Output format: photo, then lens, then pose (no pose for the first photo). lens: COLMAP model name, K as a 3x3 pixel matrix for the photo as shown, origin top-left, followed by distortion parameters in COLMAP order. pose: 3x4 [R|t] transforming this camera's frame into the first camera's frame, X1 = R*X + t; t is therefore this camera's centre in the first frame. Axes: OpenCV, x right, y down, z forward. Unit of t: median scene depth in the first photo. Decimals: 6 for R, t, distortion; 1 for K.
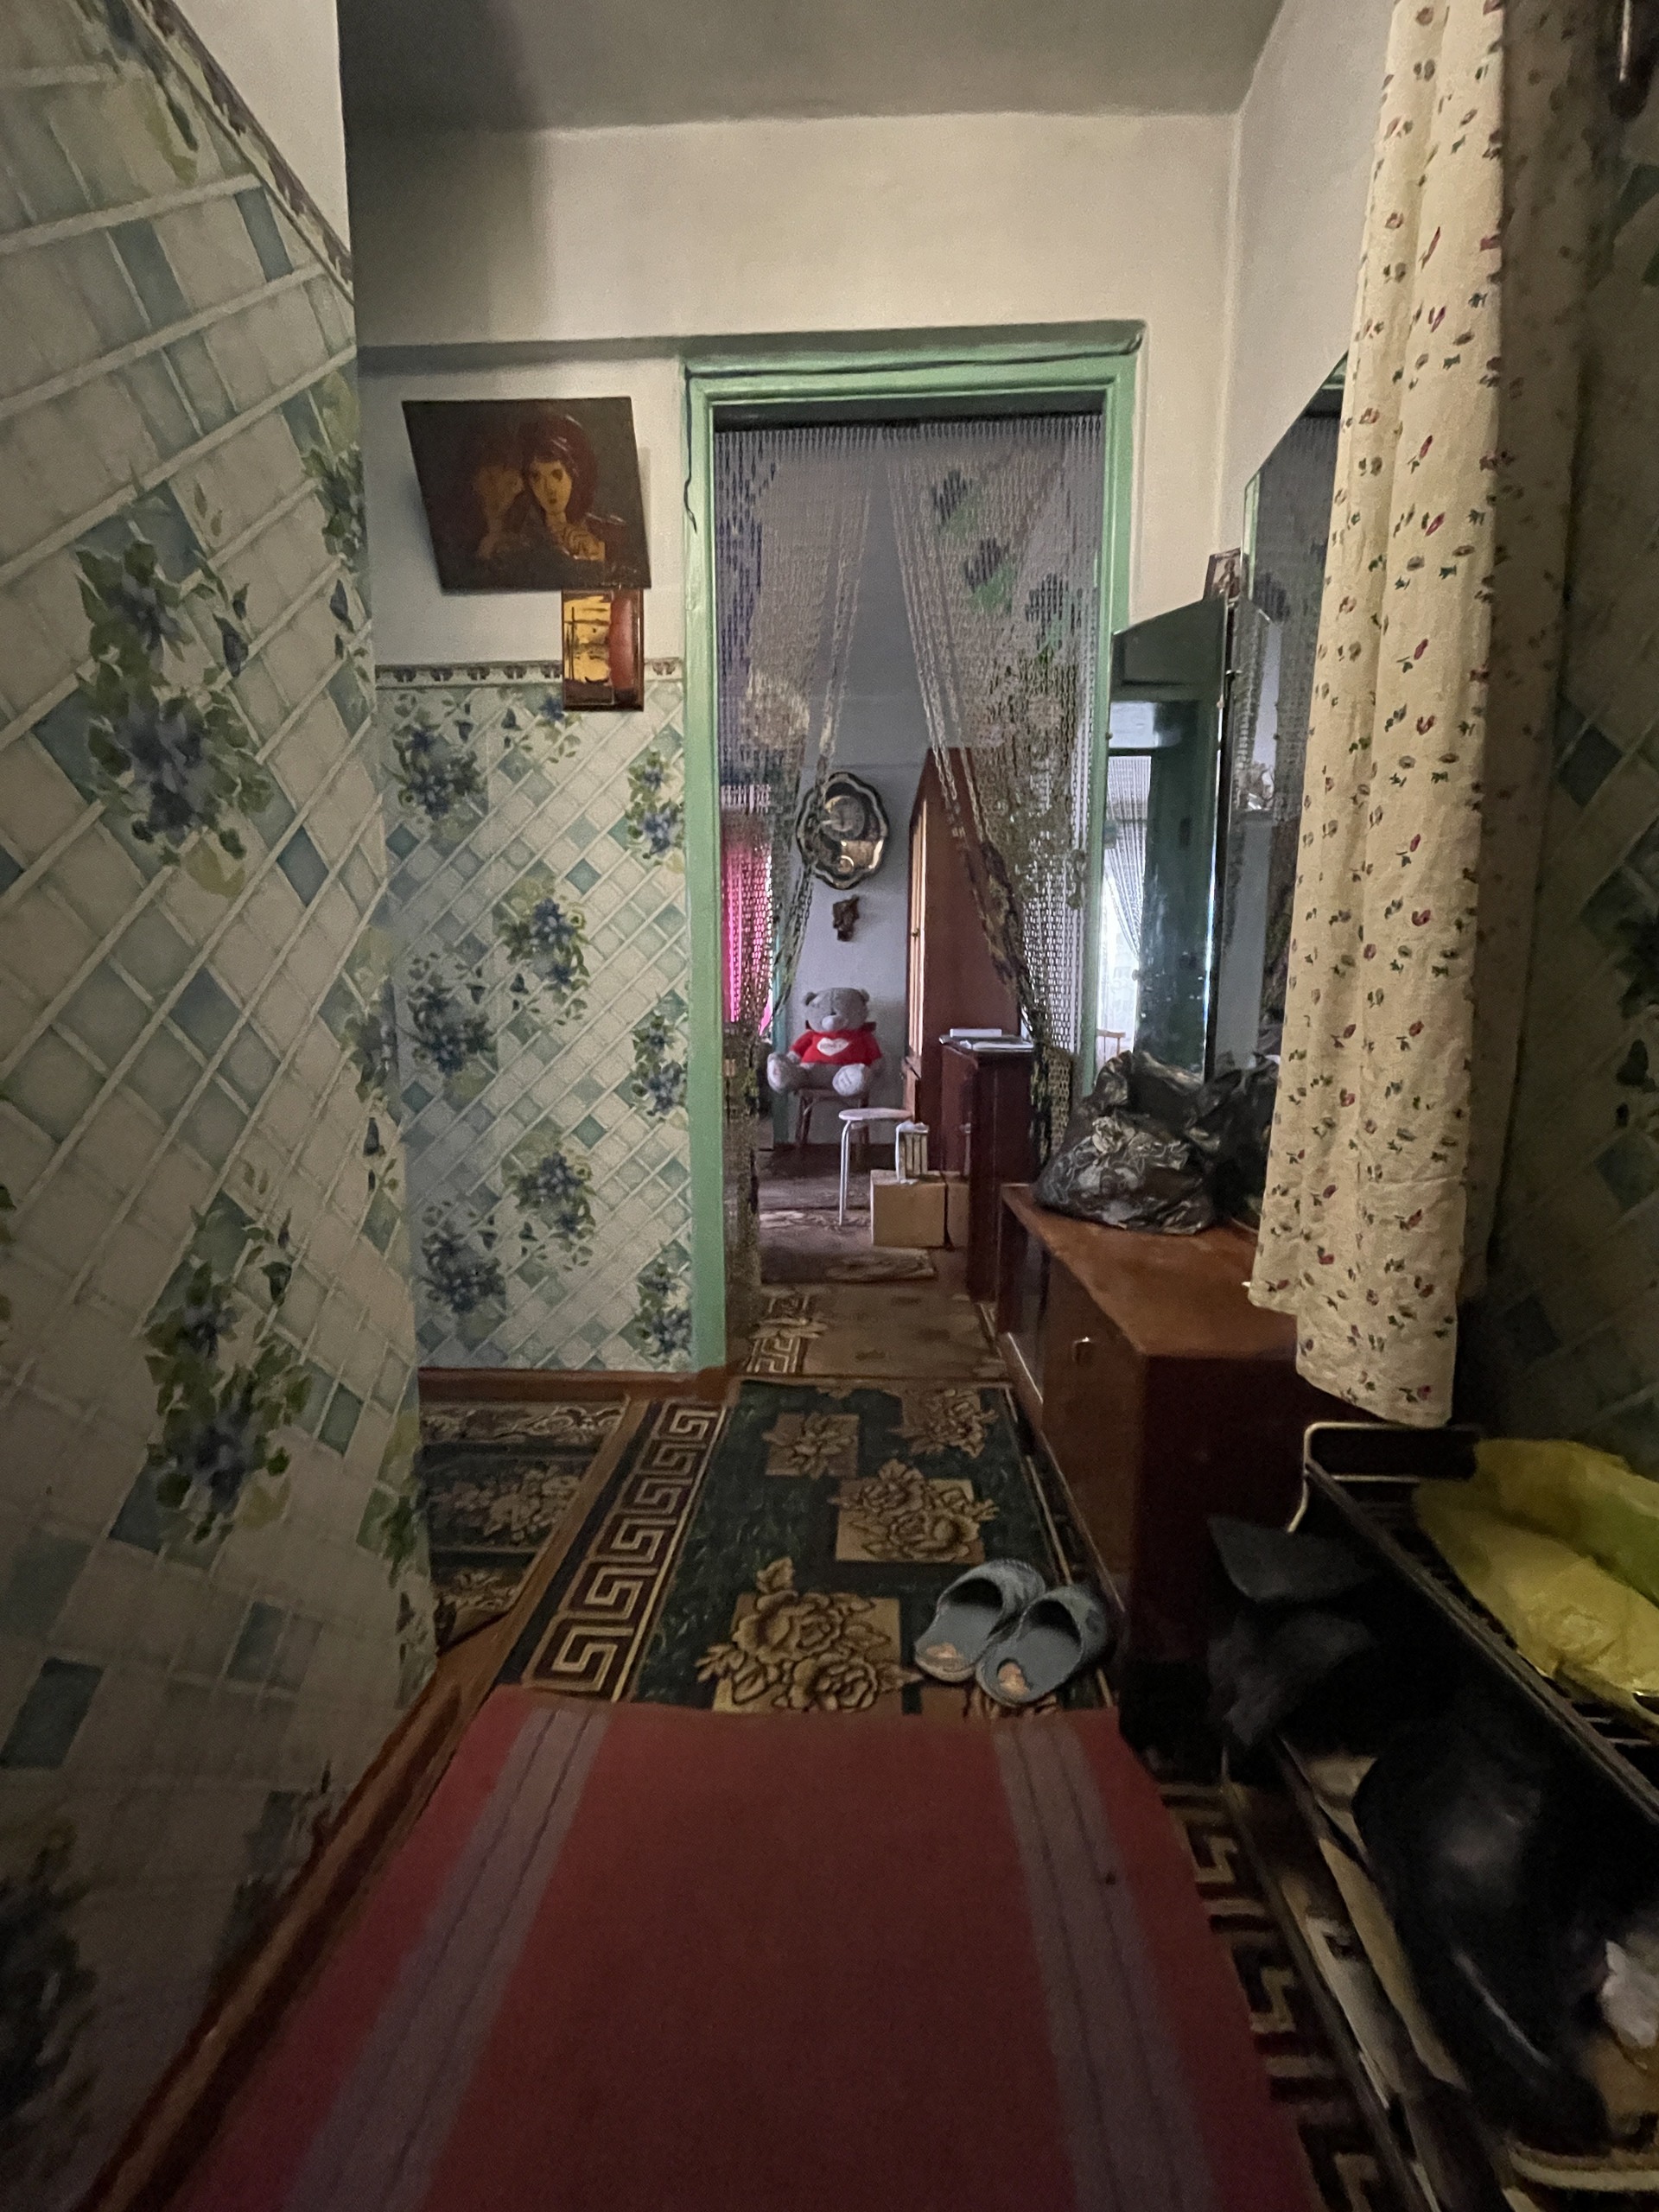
lens RADIAL K [[891.2, 0, 833.3], [0, 891.2, 1107.4], [0, 0, 1]] dist [-0.000091, -0.000636]
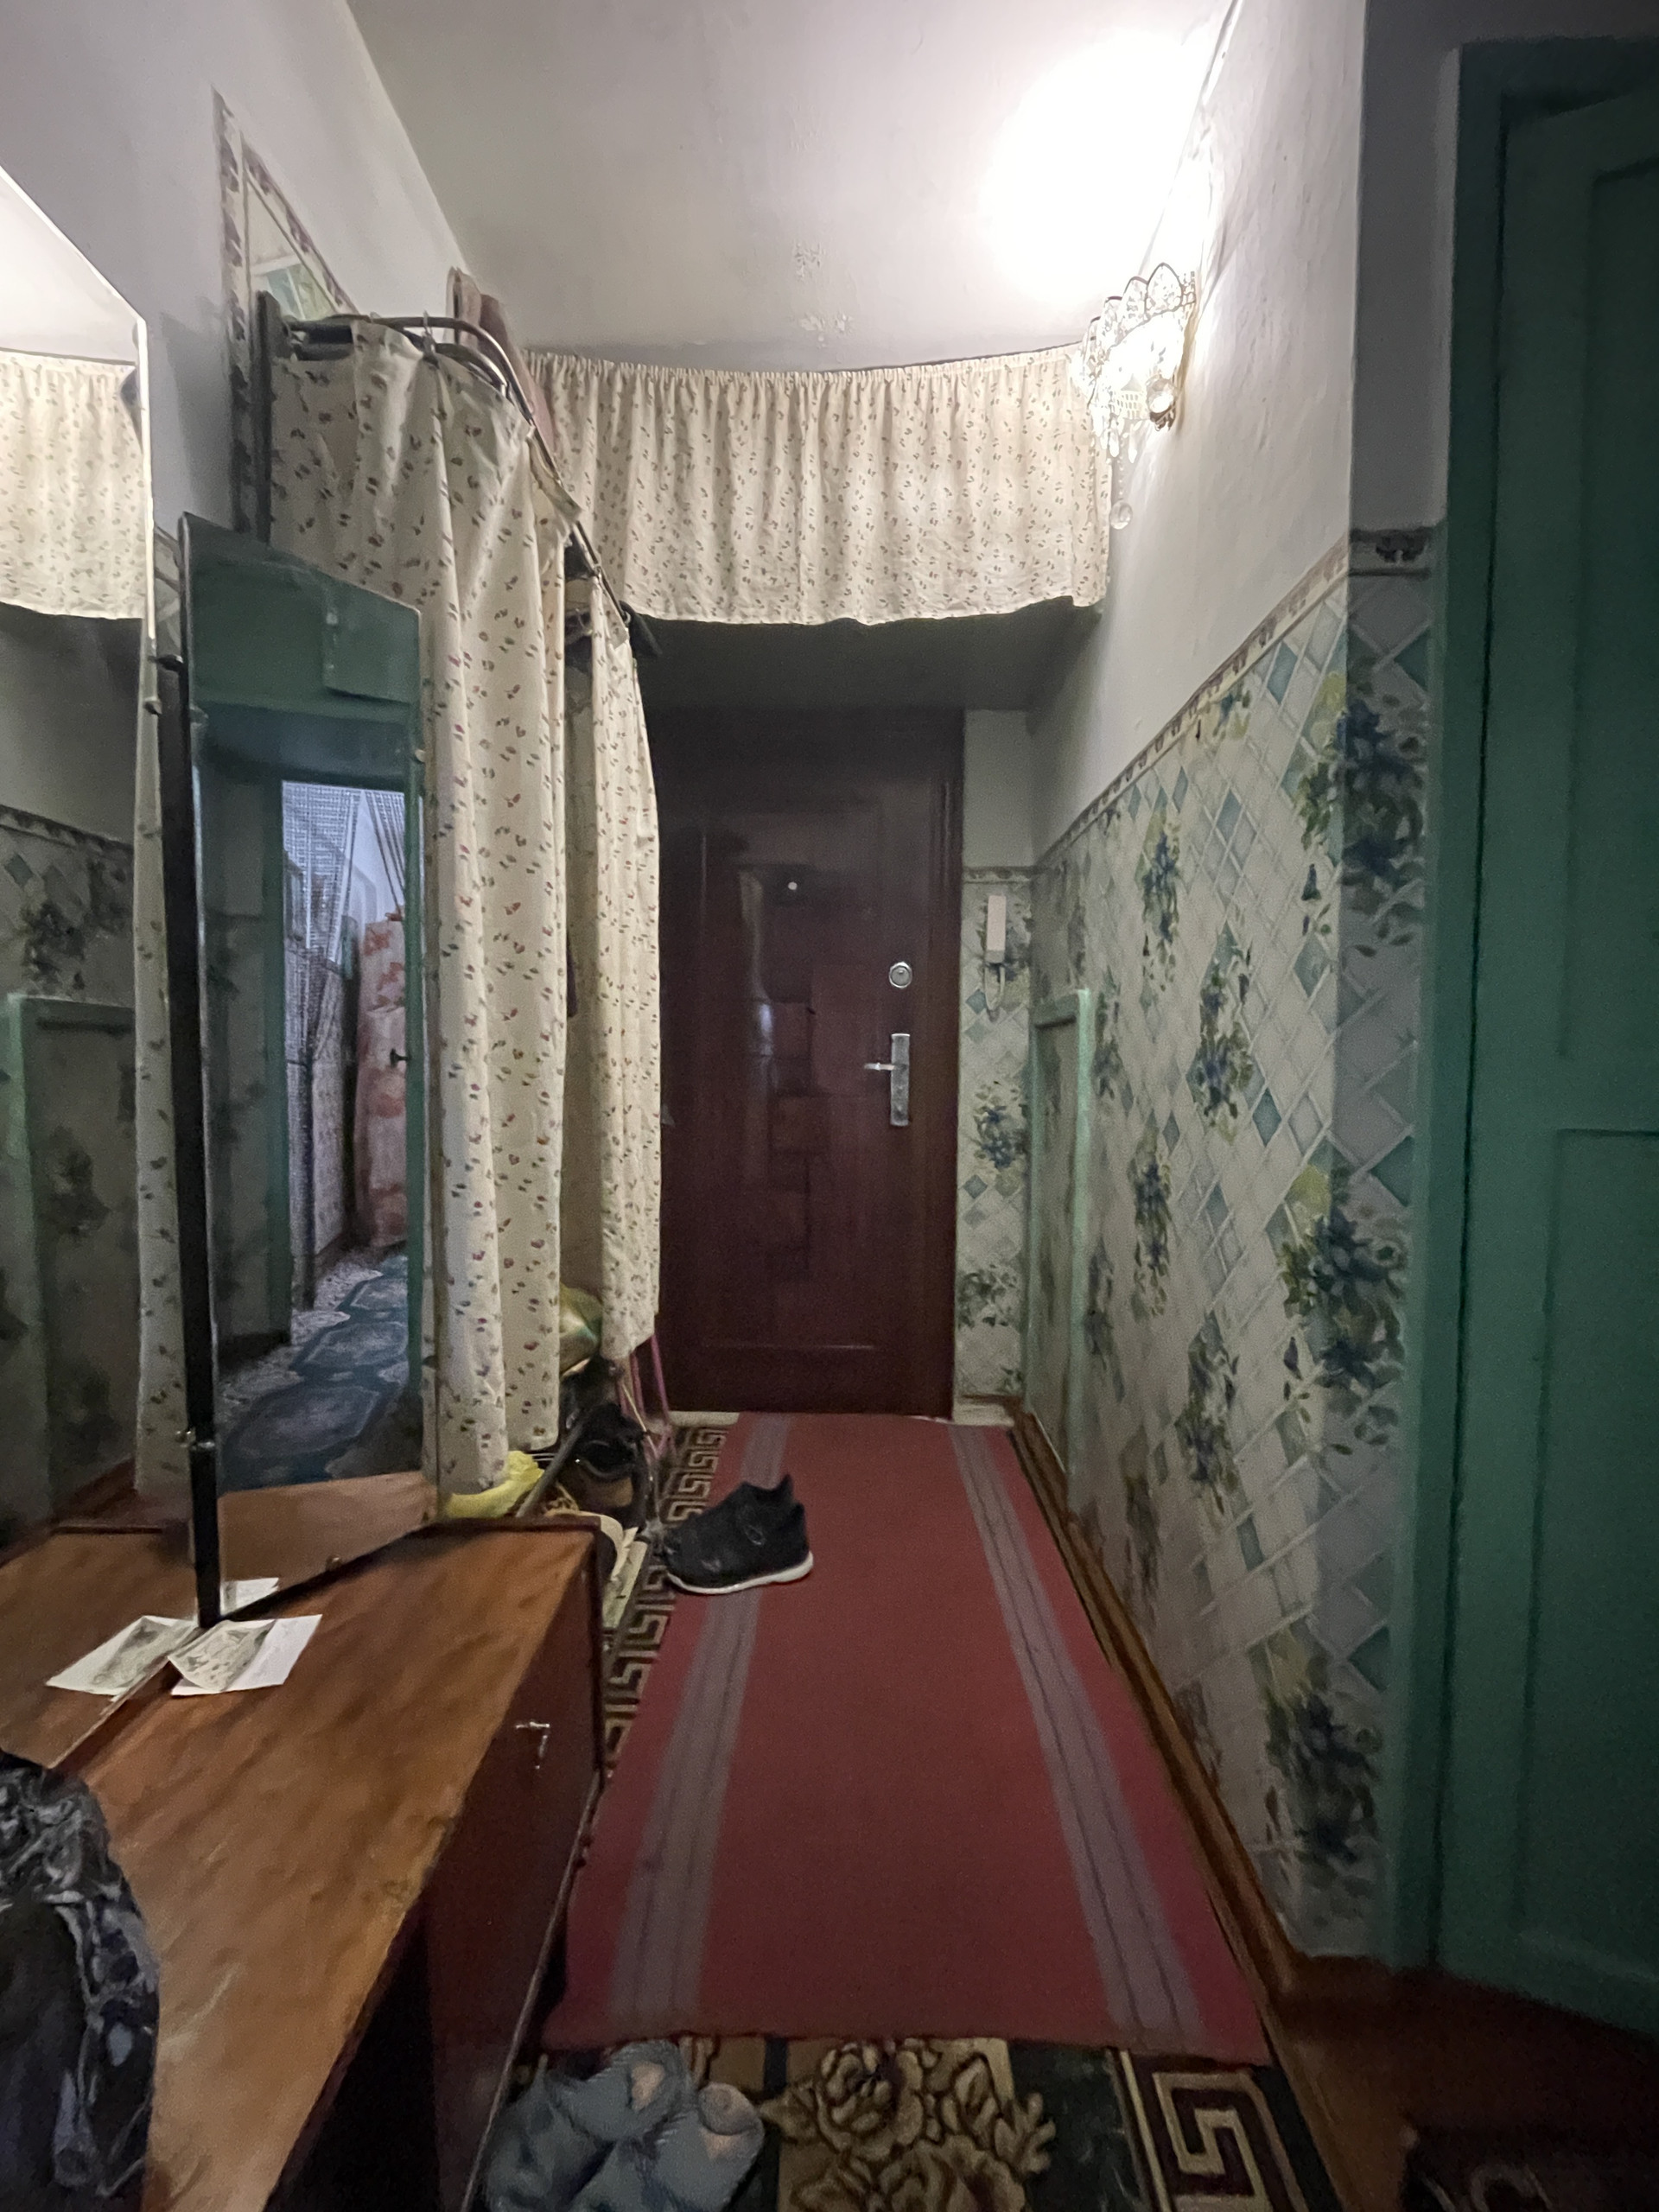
lens RADIAL K [[891.2, 0, 831.5], [0, 891.2, 1104.4], [0, 0, 1]] dist [-0.000091, -0.000636]
pose [[-0.999635, -0.006297, -0.026282, 0.062823], [-0.010535, 0.986341, 0.164378, -0.369945], [0.024888, 0.164594, -0.986047, 1.686451]]
